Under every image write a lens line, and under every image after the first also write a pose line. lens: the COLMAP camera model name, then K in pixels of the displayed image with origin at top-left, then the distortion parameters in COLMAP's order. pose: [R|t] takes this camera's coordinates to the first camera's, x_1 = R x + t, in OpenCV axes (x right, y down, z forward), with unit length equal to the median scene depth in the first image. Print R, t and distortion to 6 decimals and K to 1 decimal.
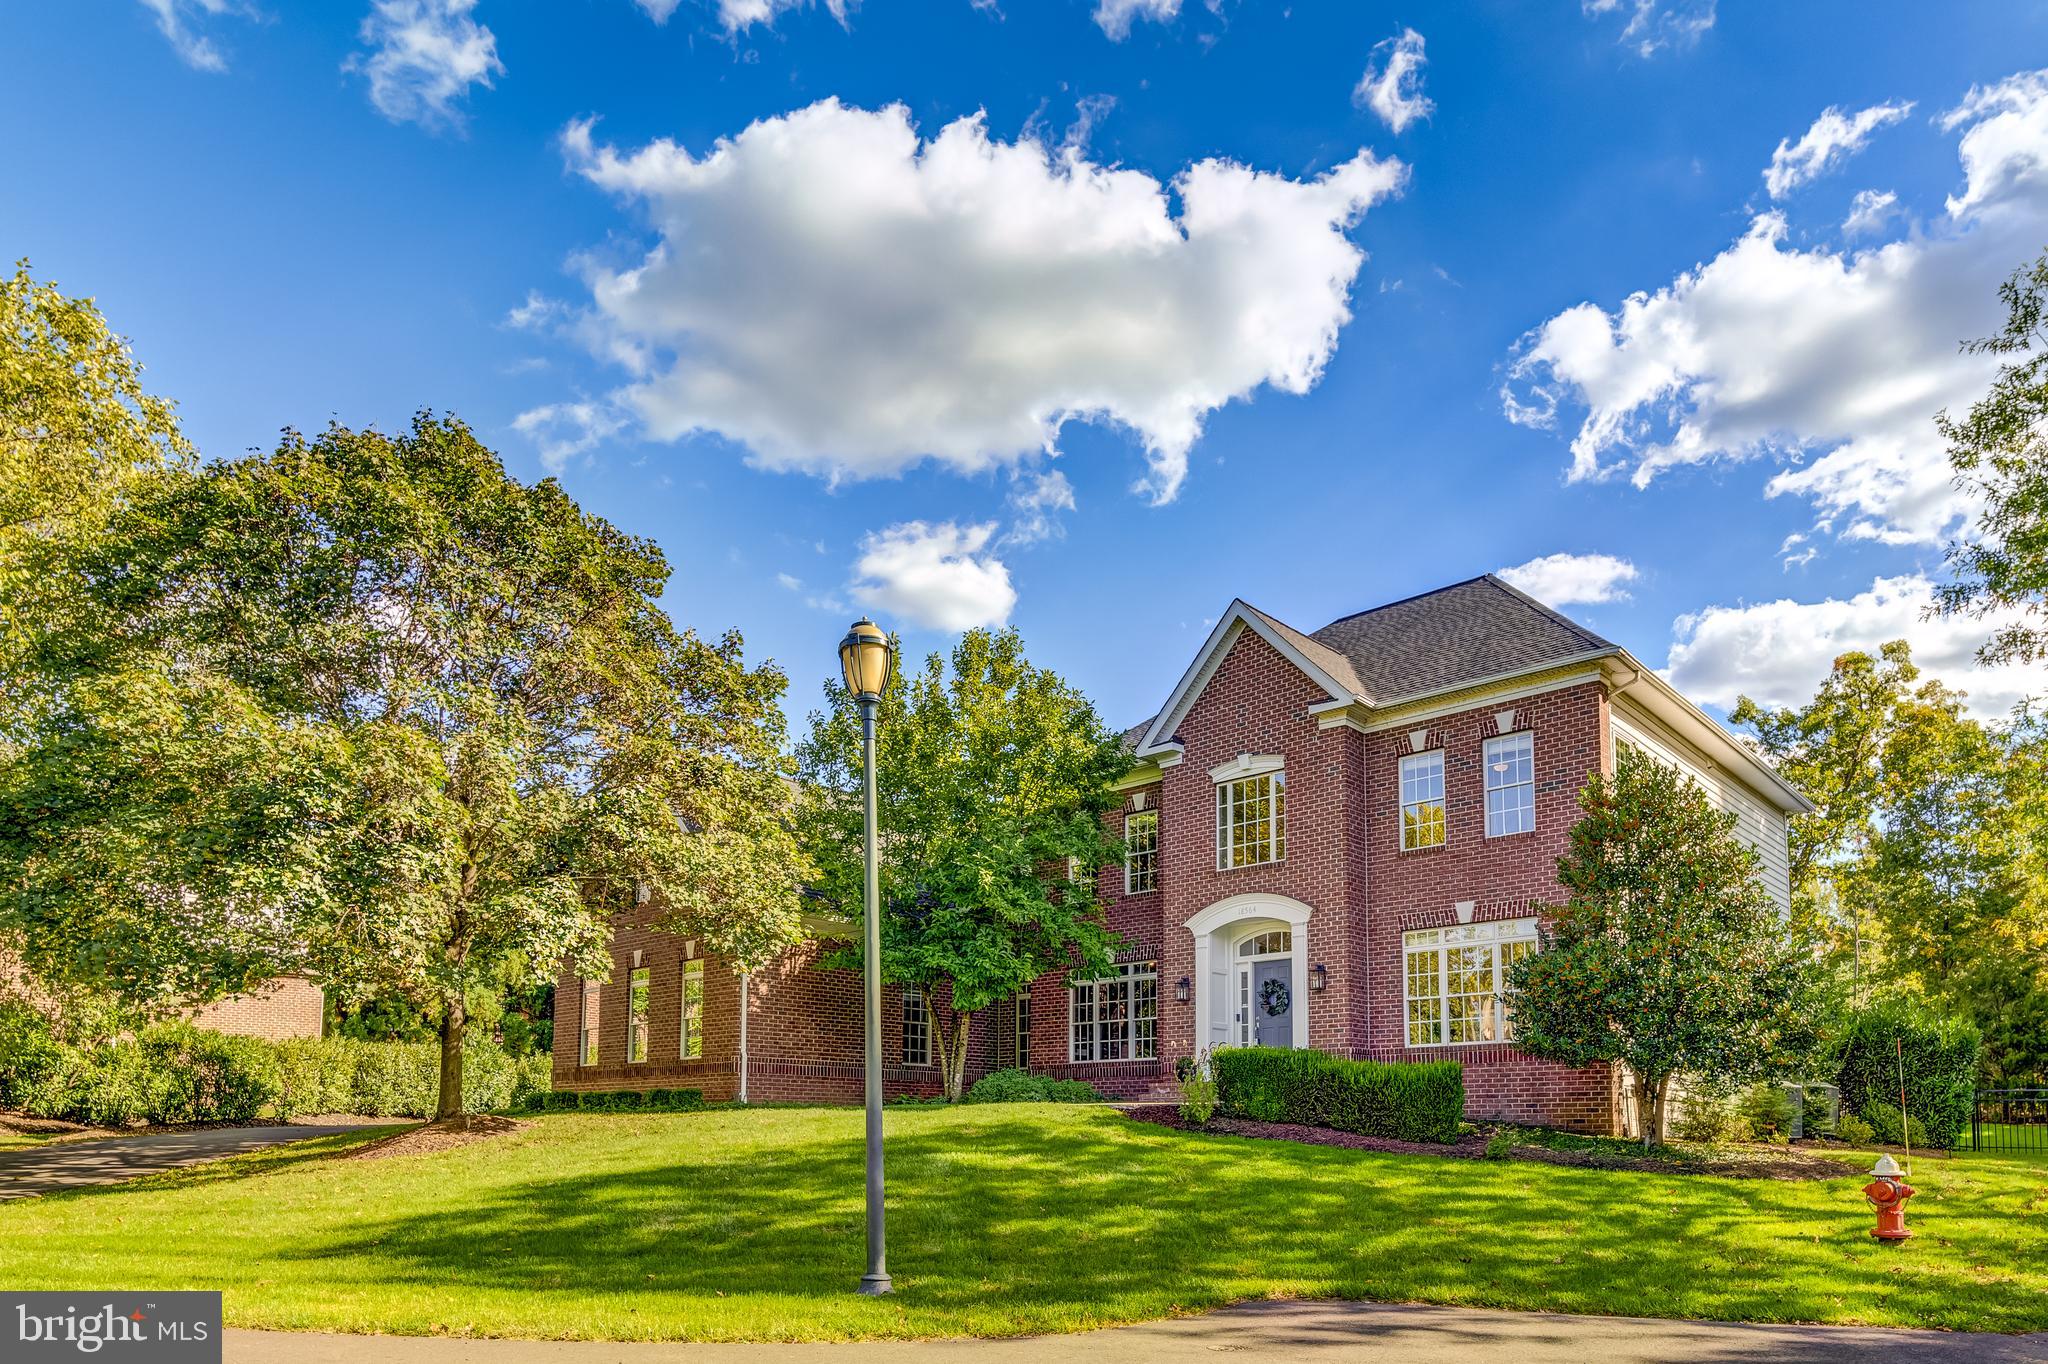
lens RADIAL K [[884.1, 0, 1023.1], [0, 884.1, 669.5], [0, 0, 1]] dist [0.000325, 0.000137]
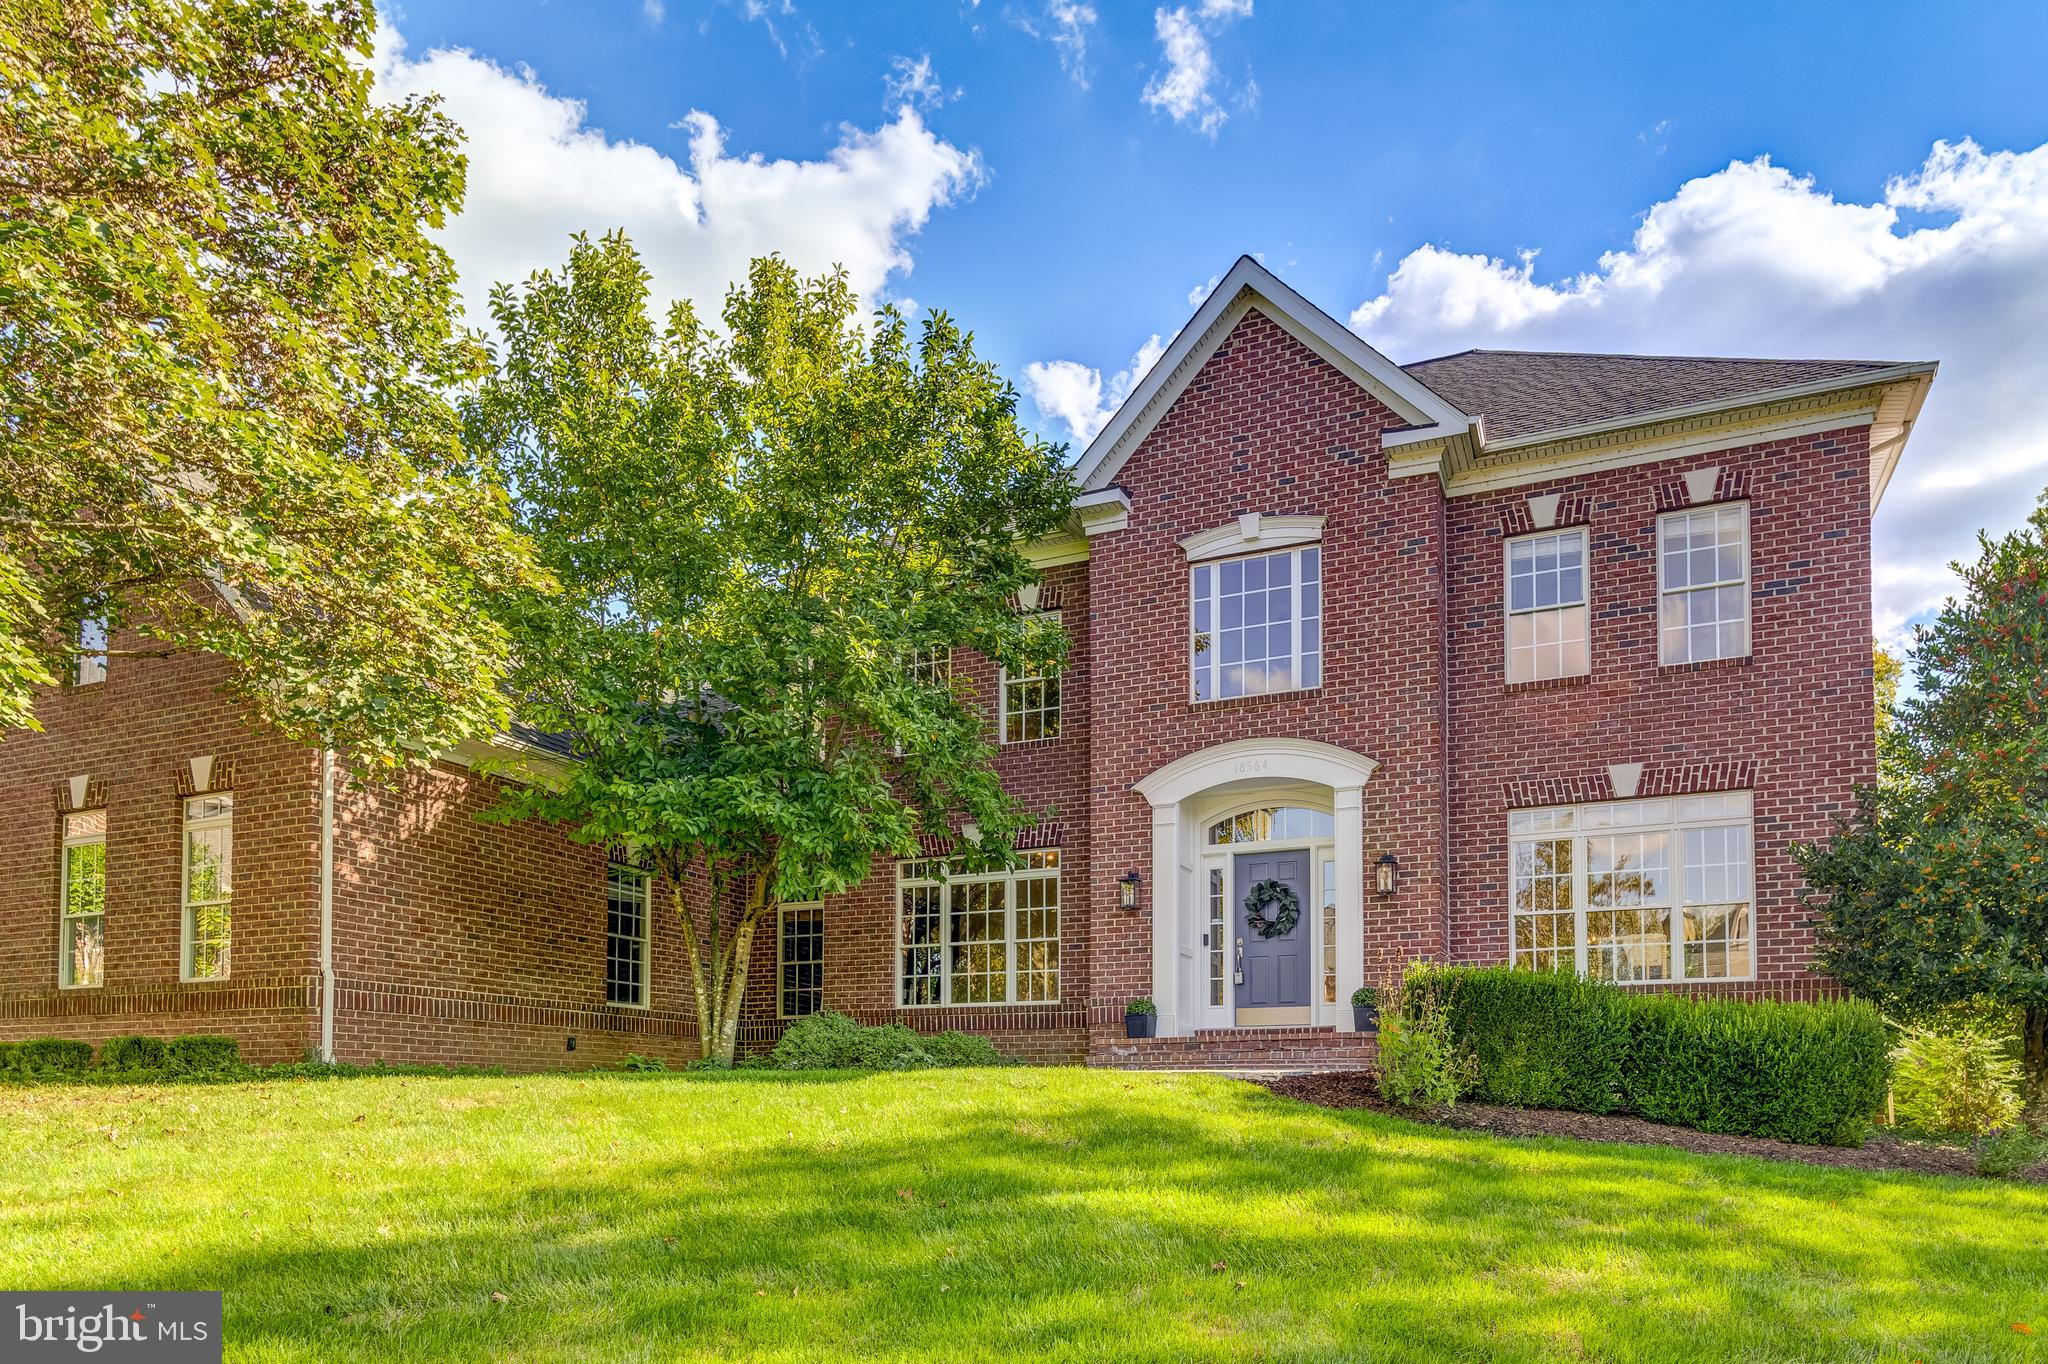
lens RADIAL K [[1329.7, 0, 1024.0], [0, 1329.7, 682.0], [0, 0, 1]] dist [0.004991, 0.000056]
pose [[0.973196, 0.071550, 0.218564, -0.091331], [-0.107547, 0.981642, 0.157518, 0.095413], [-0.203281, -0.176802, 0.963025, 0.190517]]
